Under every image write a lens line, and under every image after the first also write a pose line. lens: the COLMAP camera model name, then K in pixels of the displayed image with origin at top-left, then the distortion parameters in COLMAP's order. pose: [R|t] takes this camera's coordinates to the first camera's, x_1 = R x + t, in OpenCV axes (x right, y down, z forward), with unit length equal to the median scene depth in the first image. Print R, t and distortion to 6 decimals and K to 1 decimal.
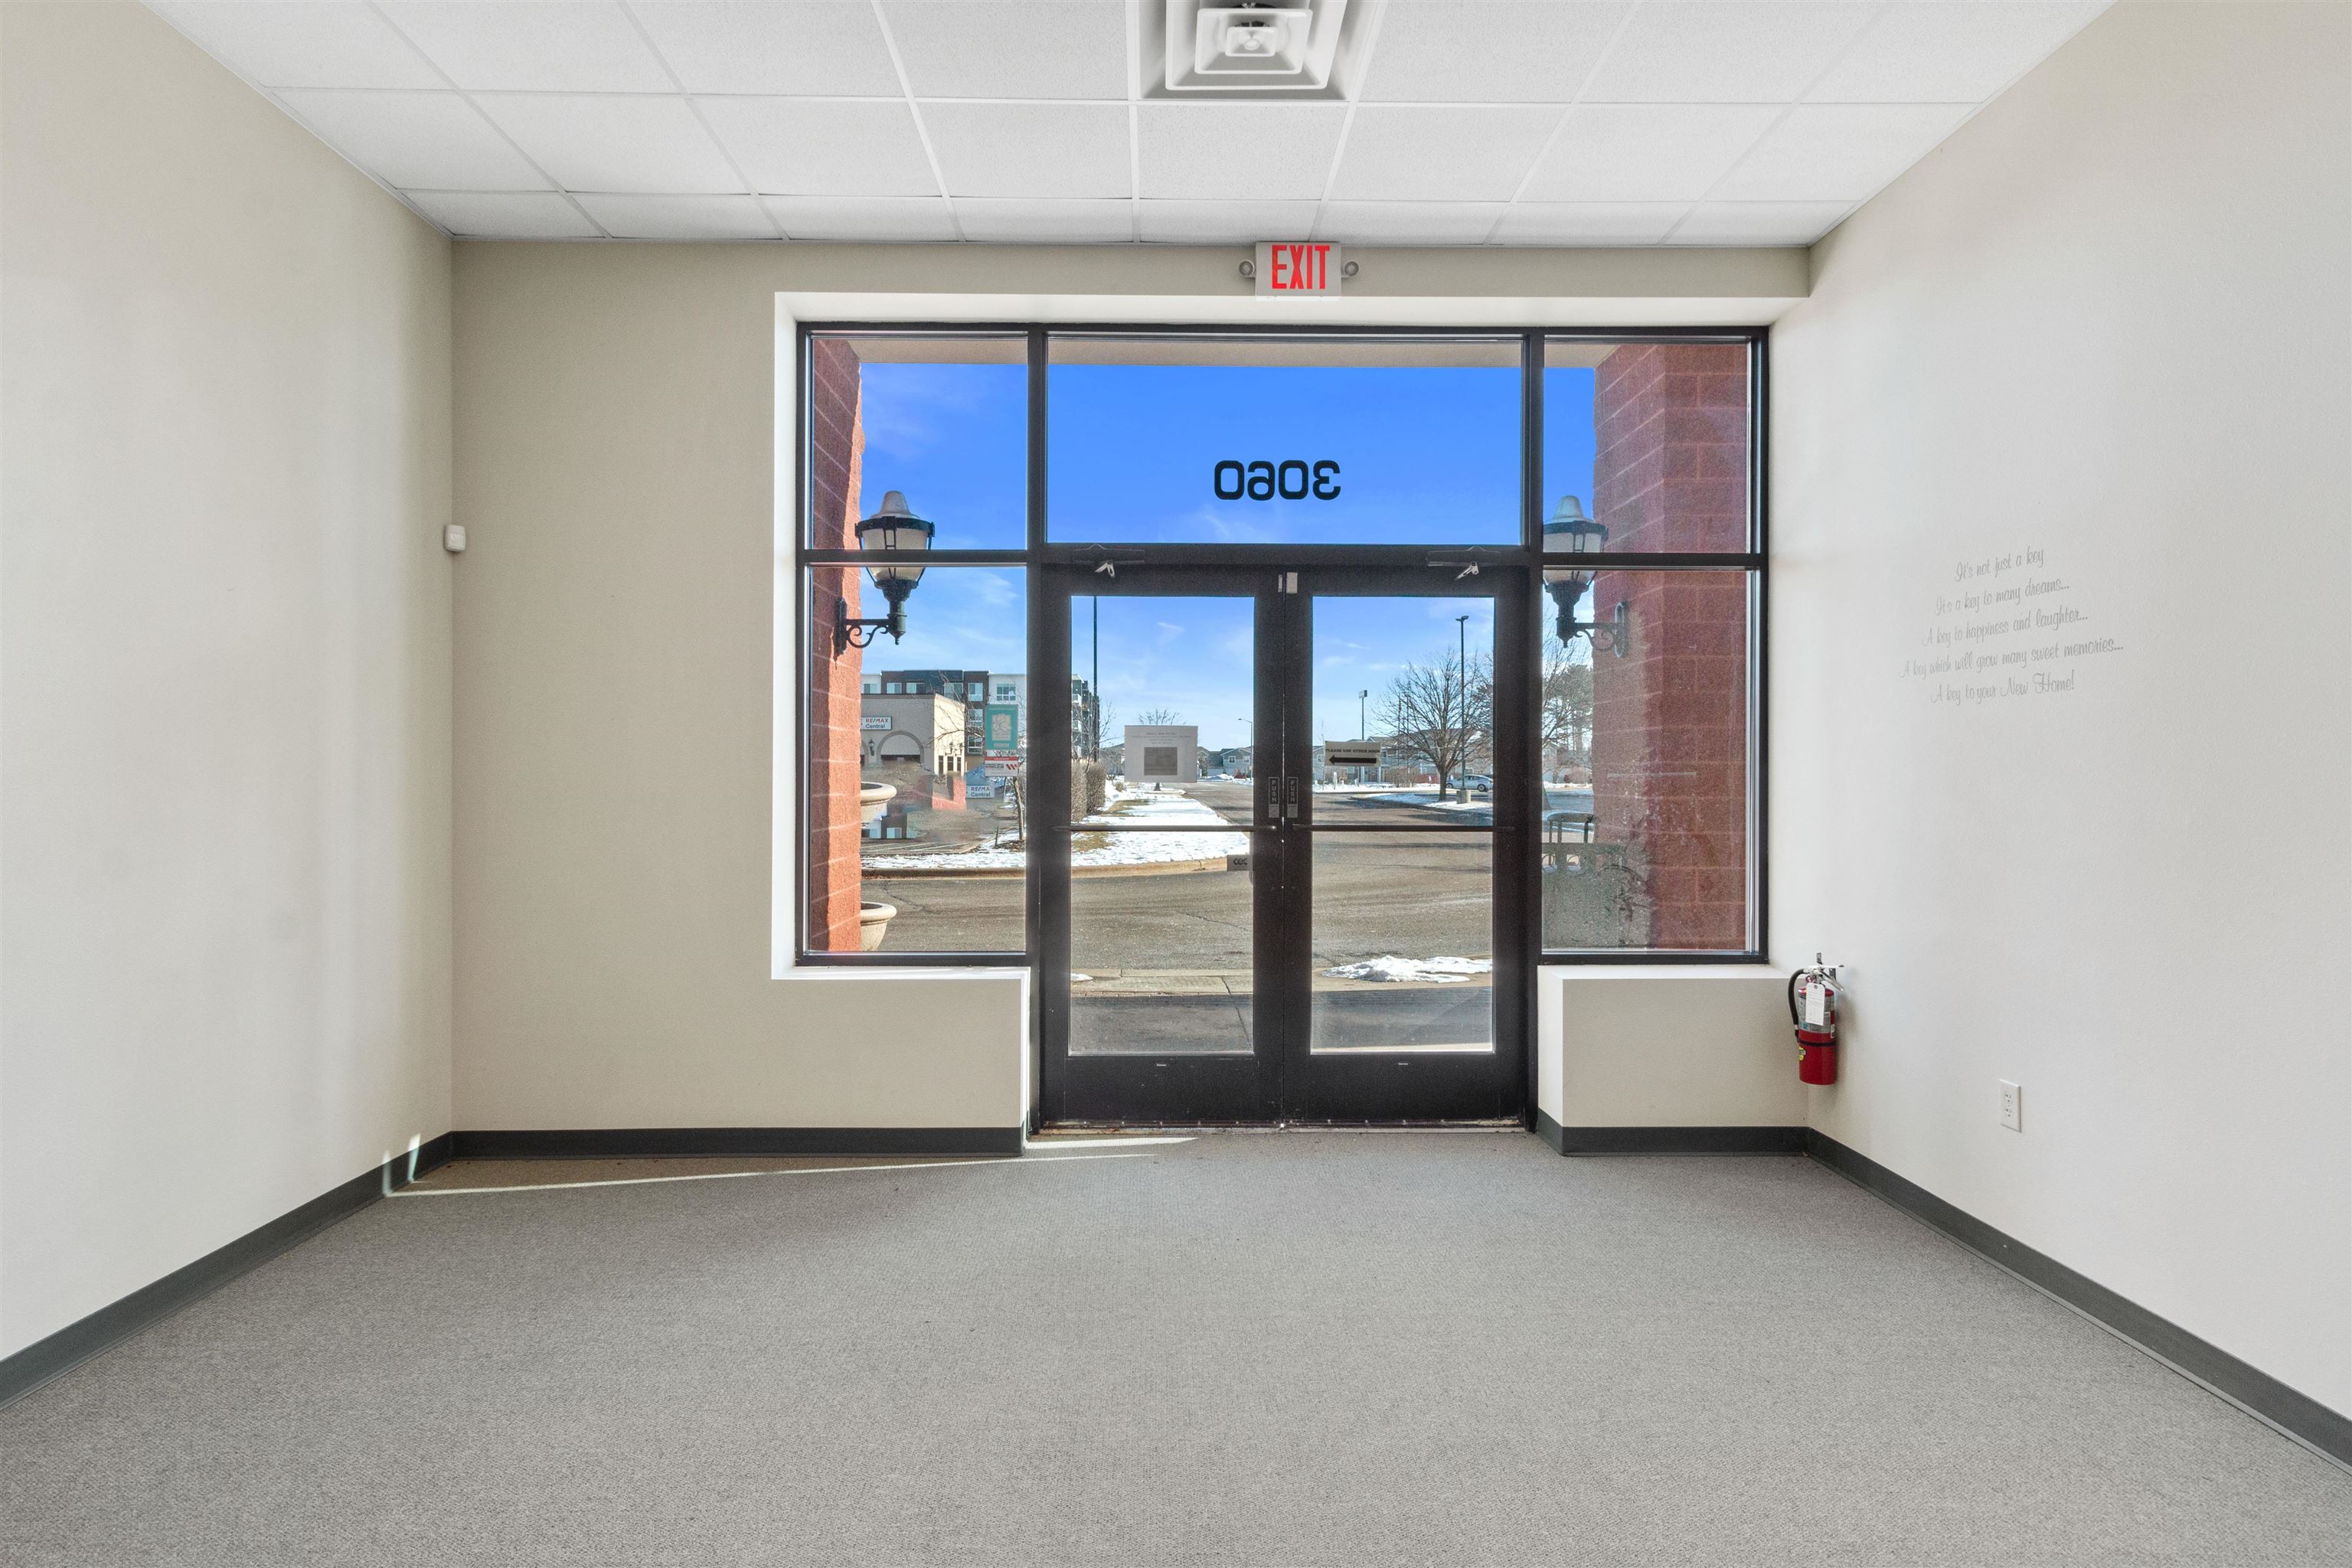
lens RADIAL K [[1430.5, 0, 1176.0], [0, 1430.5, 784.0], [0, 0, 1]] dist [0.001262, 0.000160]
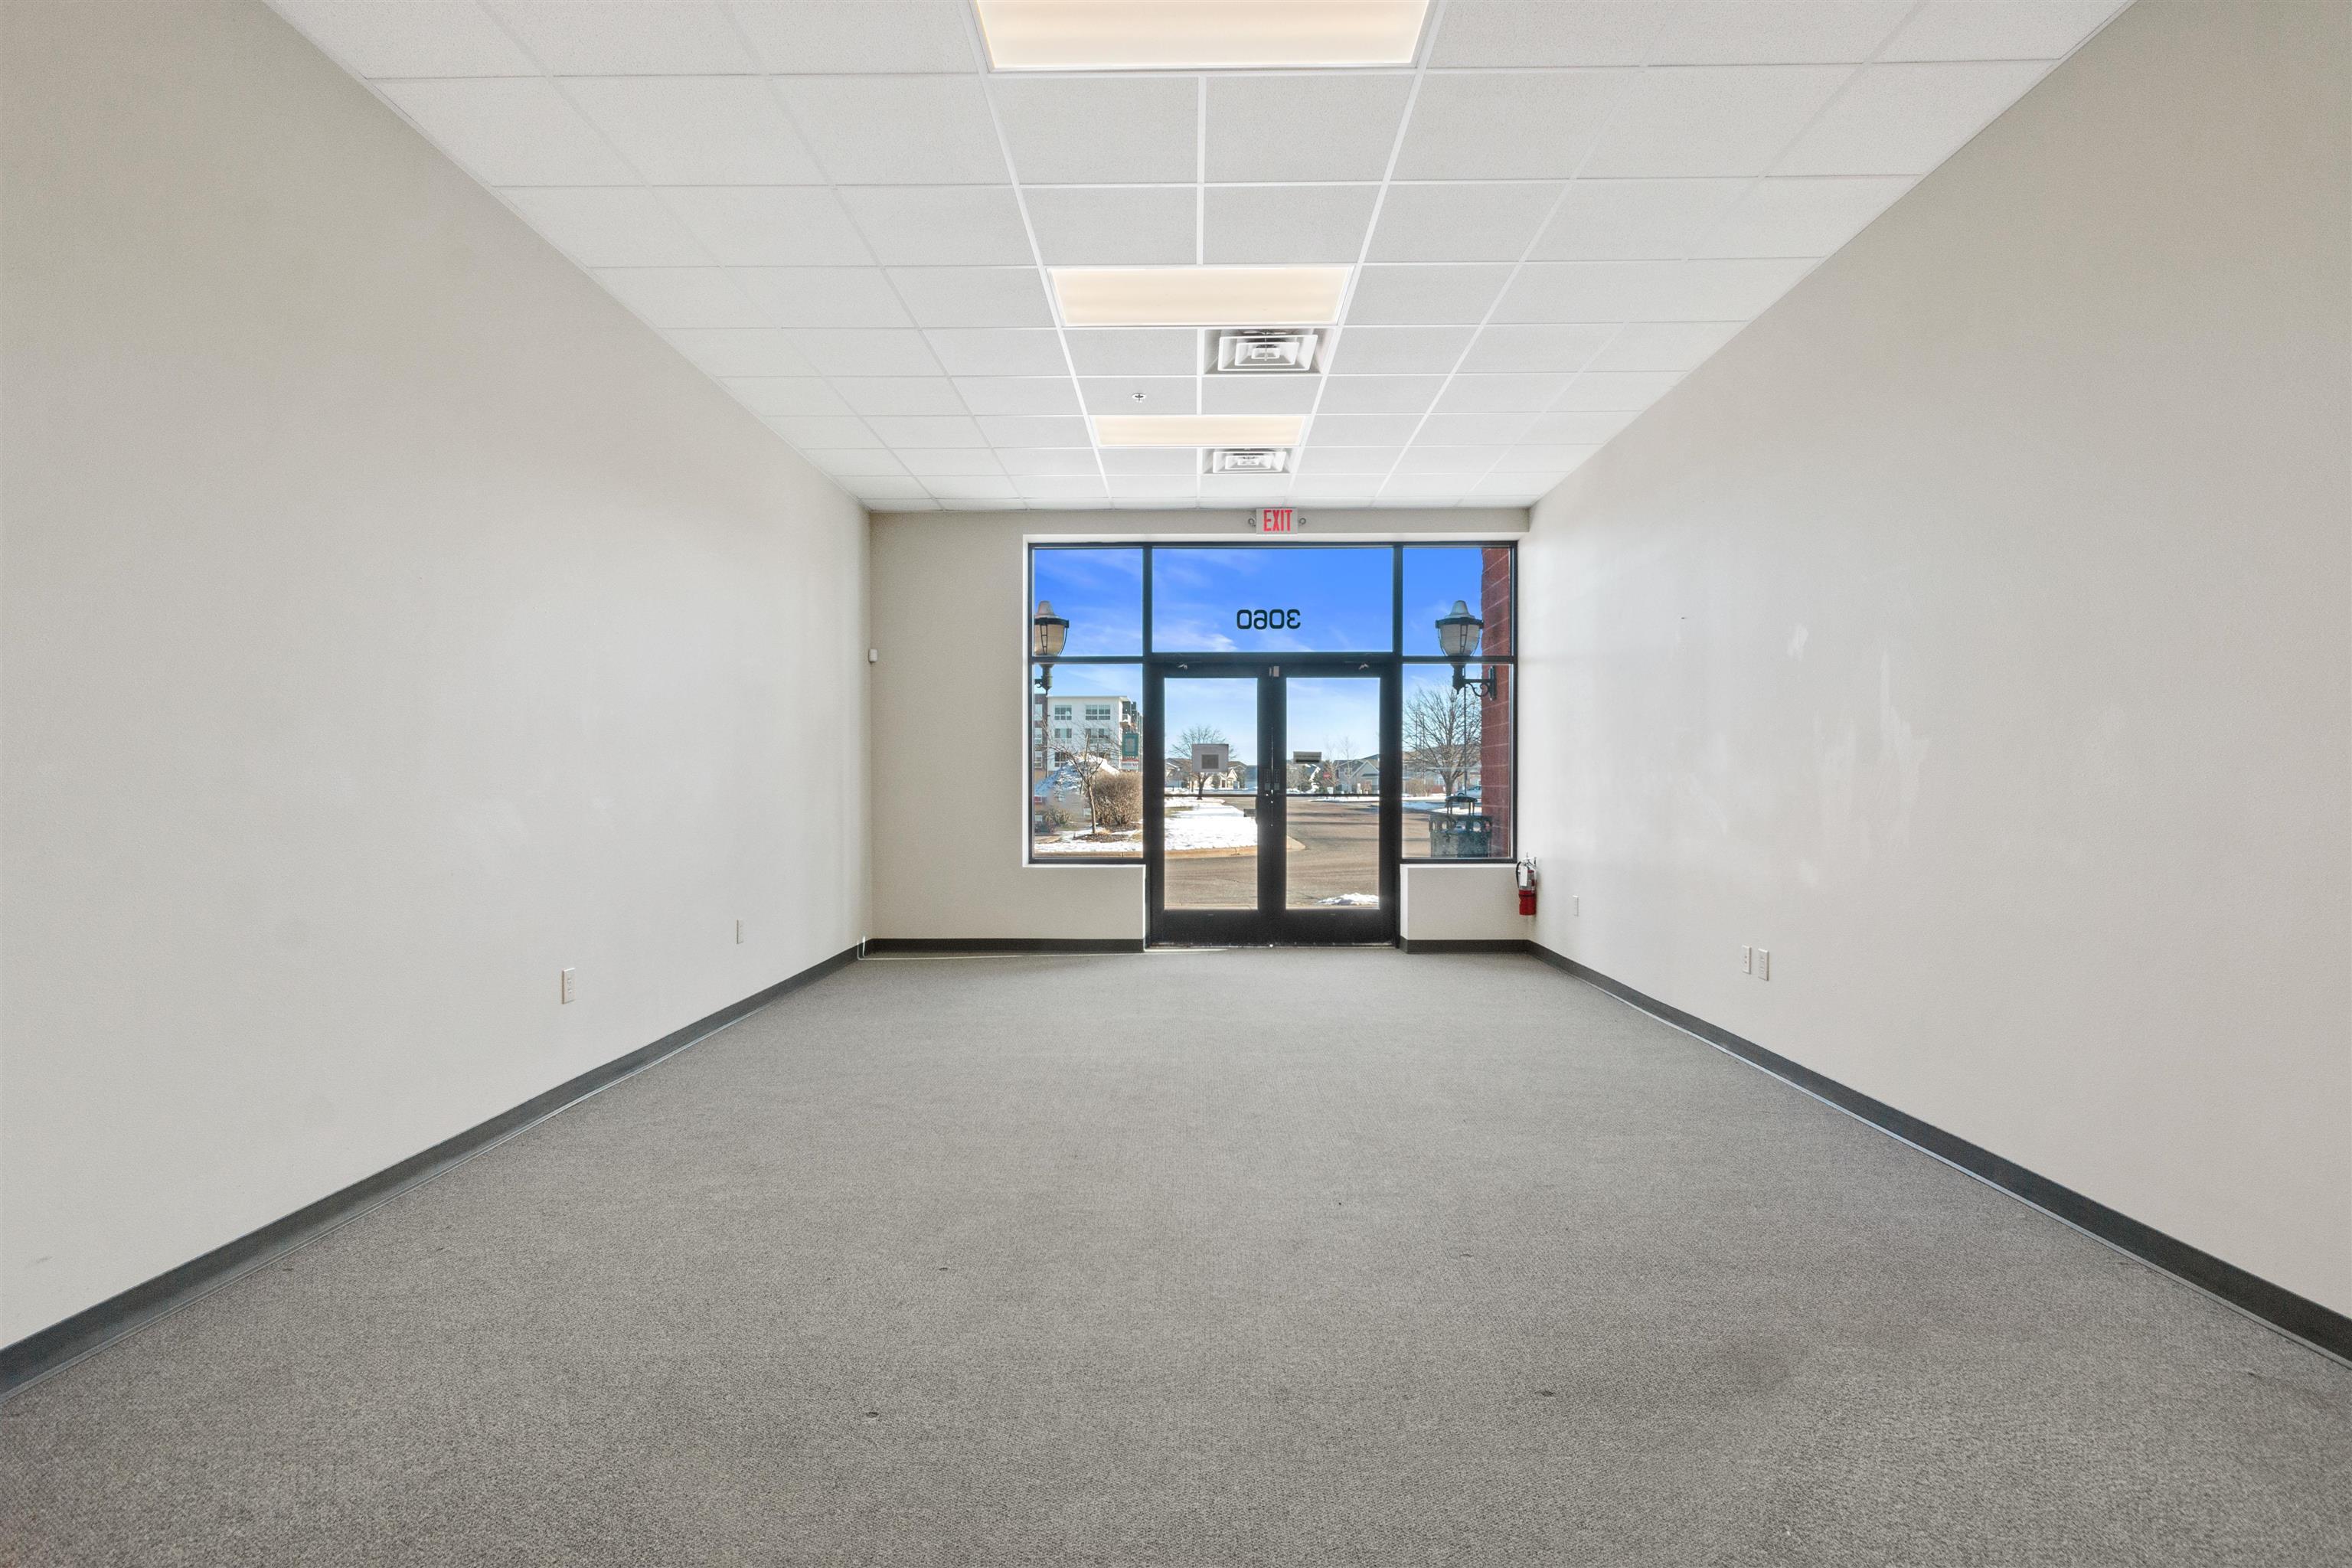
lens RADIAL K [[1197.2, 0, 1176.0], [0, 1197.2, 784.0], [0, 0, 1]] dist [-0.000014, -0.000010]
pose [[0.999431, -0.002121, -0.033659, -0.001878], [0.001911, 0.999978, -0.006275, 0.025546], [0.033672, 0.006207, 0.999414, -0.667972]]
